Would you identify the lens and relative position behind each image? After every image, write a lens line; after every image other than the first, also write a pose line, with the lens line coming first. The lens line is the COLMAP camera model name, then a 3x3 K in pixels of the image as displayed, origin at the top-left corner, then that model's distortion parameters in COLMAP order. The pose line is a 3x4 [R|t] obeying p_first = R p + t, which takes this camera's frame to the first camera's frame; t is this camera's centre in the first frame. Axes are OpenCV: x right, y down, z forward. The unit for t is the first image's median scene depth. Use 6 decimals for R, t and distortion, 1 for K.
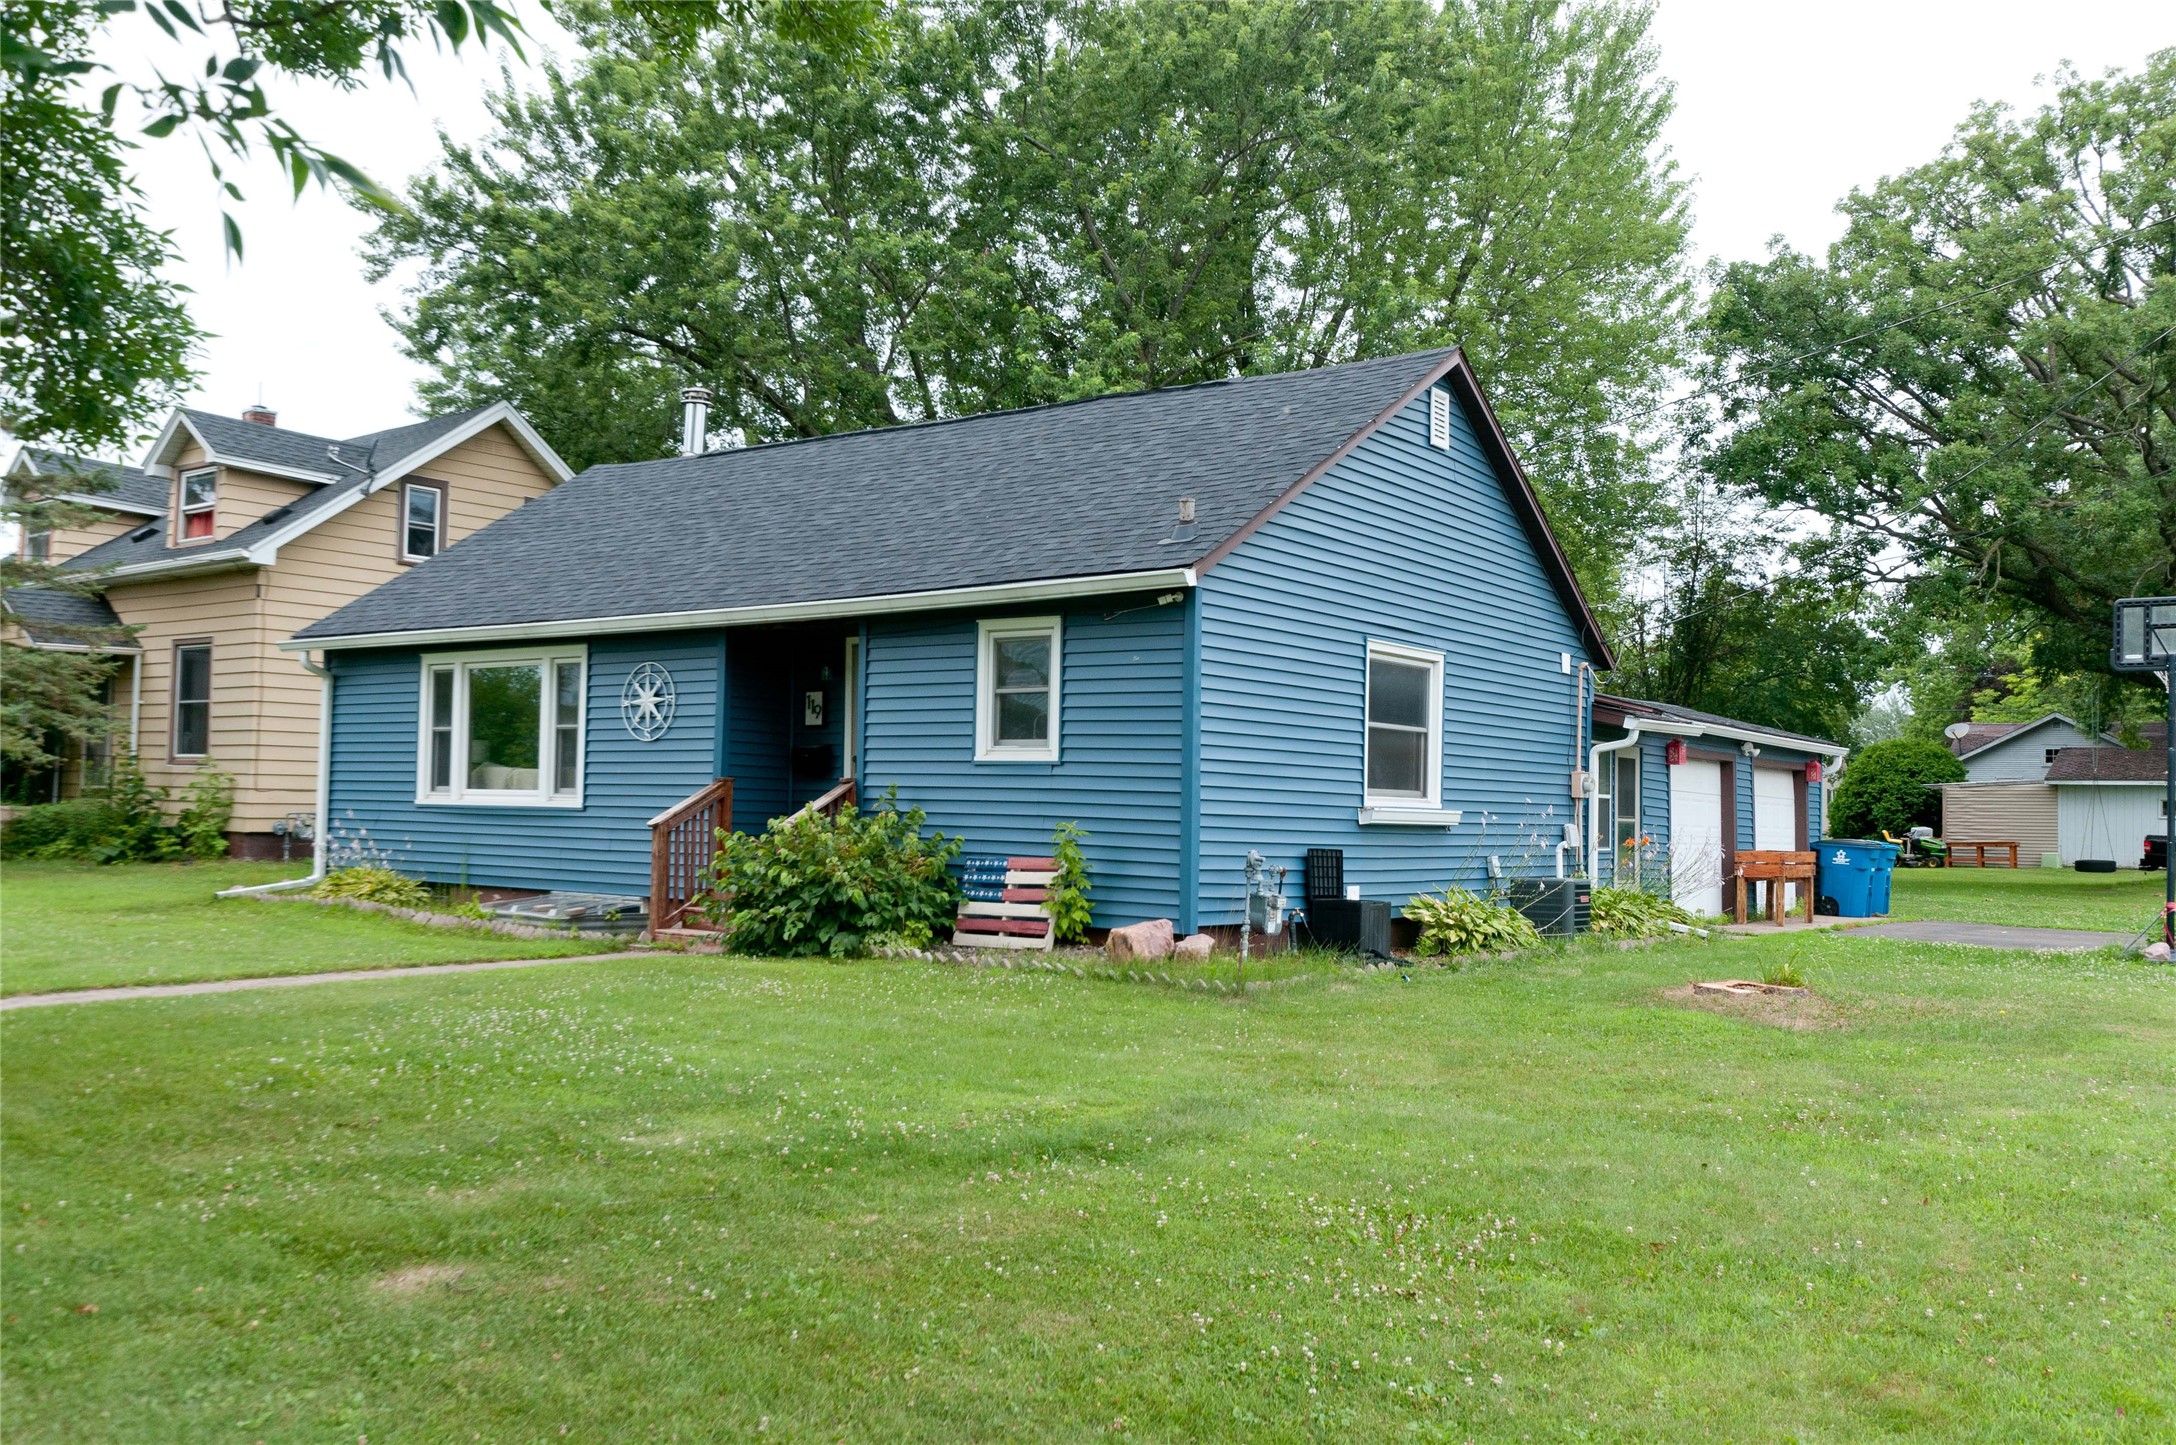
lens RADIAL K [[1779.3, 0, 1080.1], [0, 1779.3, 709.6], [0, 0, 1]] dist [0.000641, -0.014306]
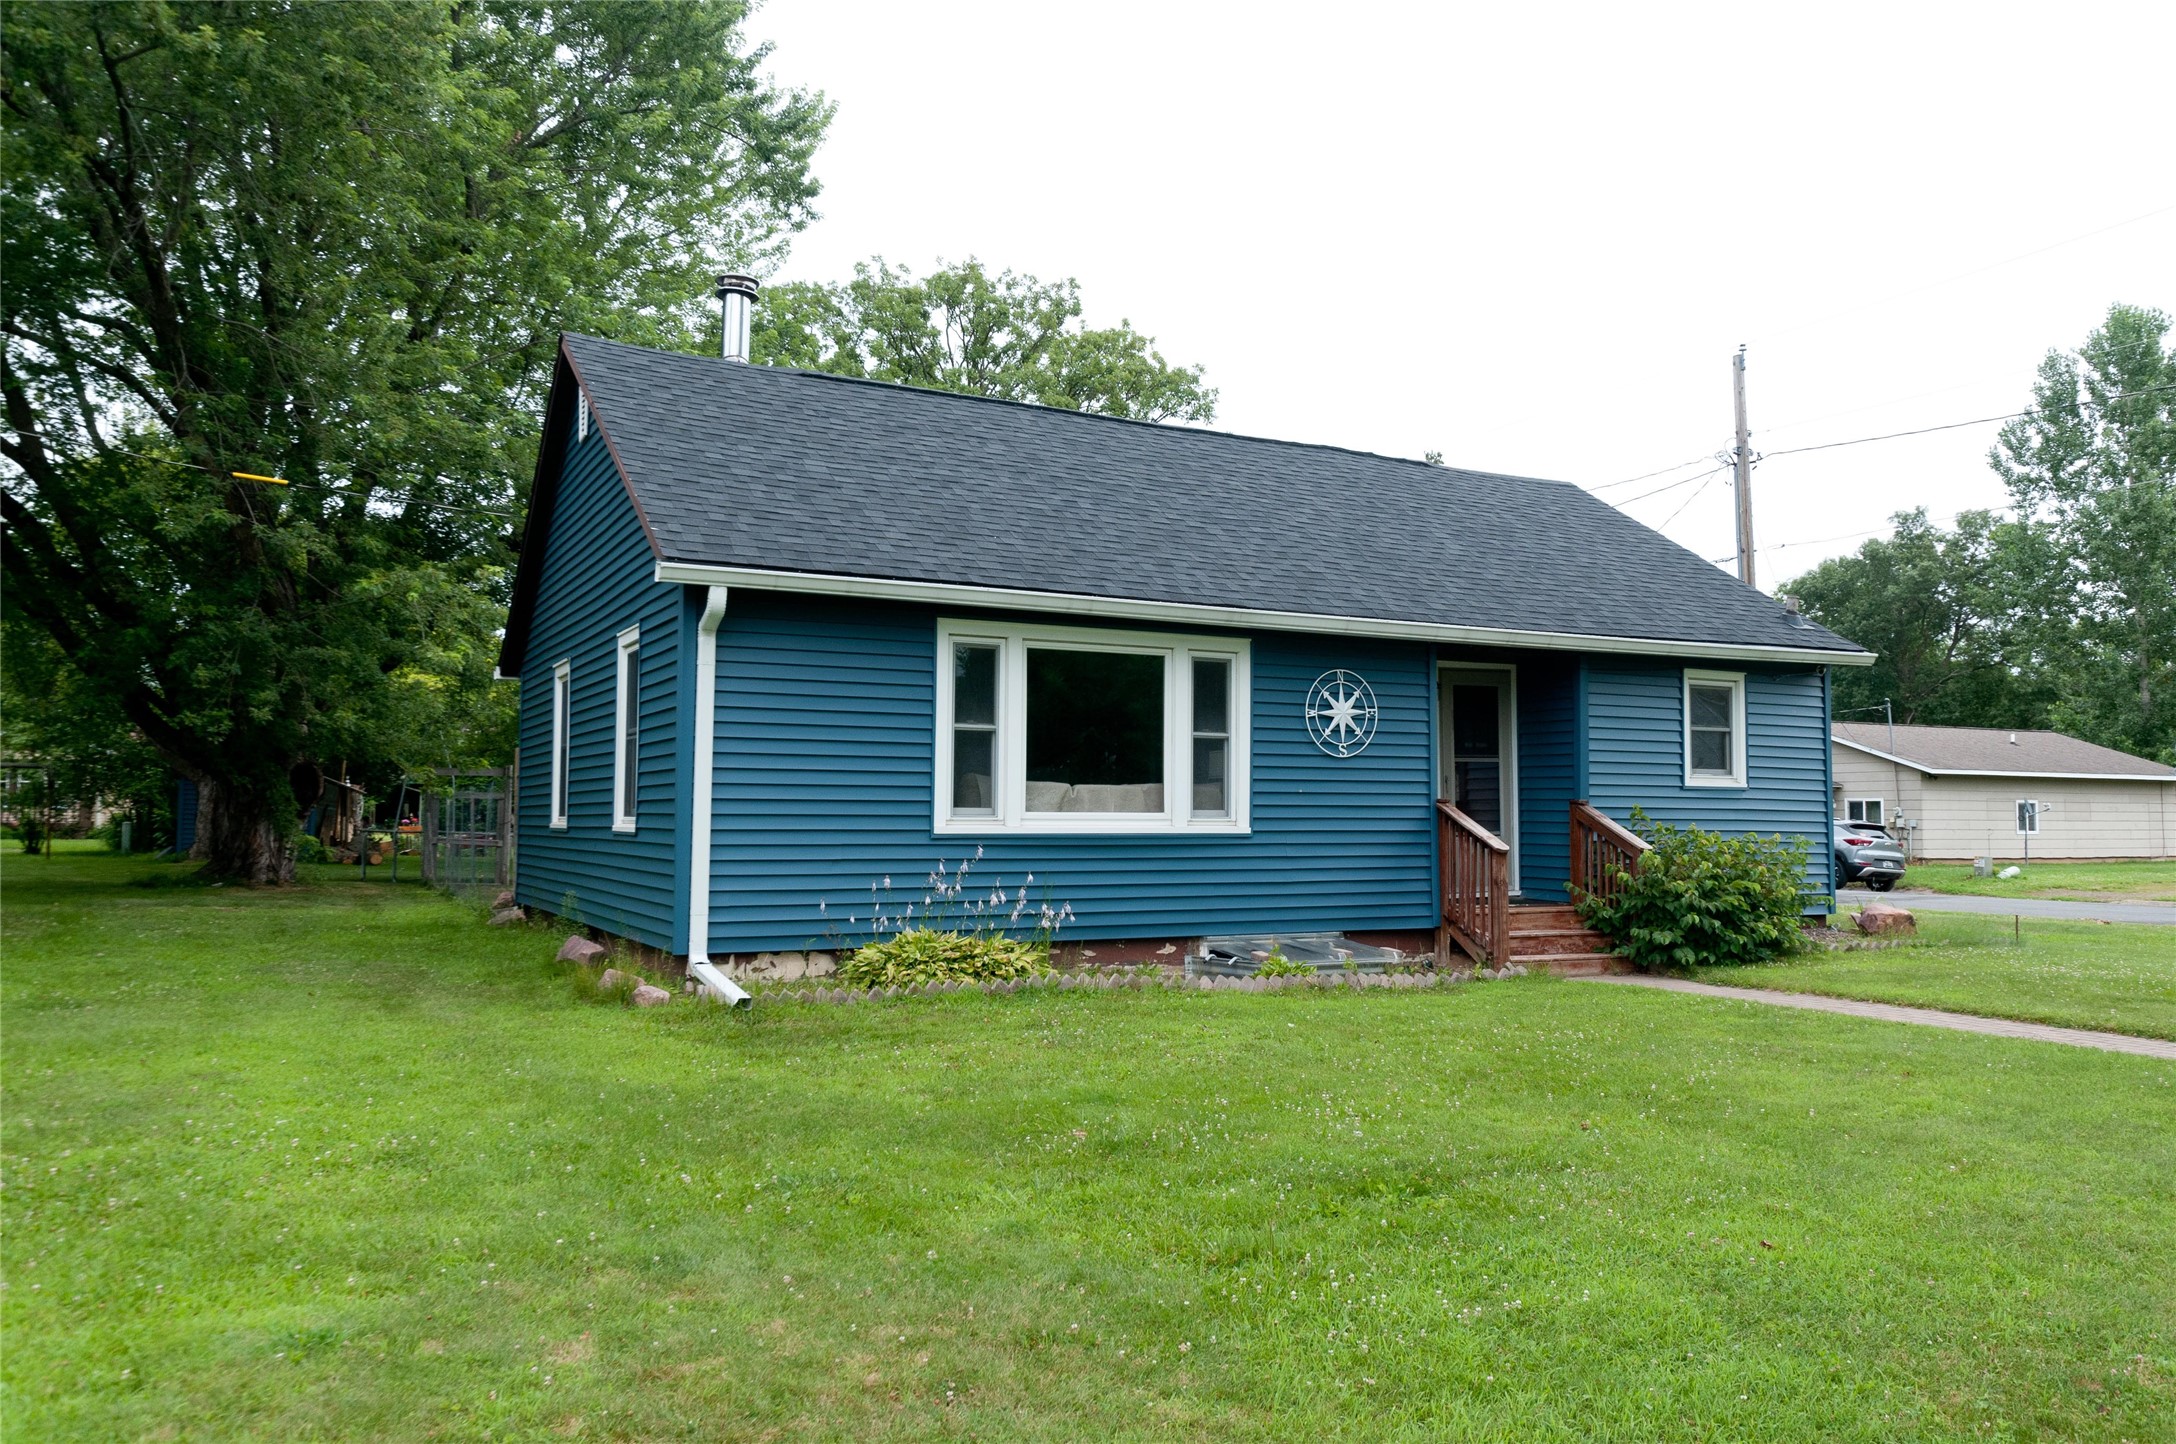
lens RADIAL K [[1634.5, 0, 1091.0], [0, 1634.5, 718.9], [0, 0, 1]] dist [0.000445, 0.000033]
pose [[0.437927, 0.042996, 0.897982, -0.980568], [-0.044638, 0.998664, -0.026048, 0.024065], [-0.897901, -0.028677, 0.439261, 0.703903]]
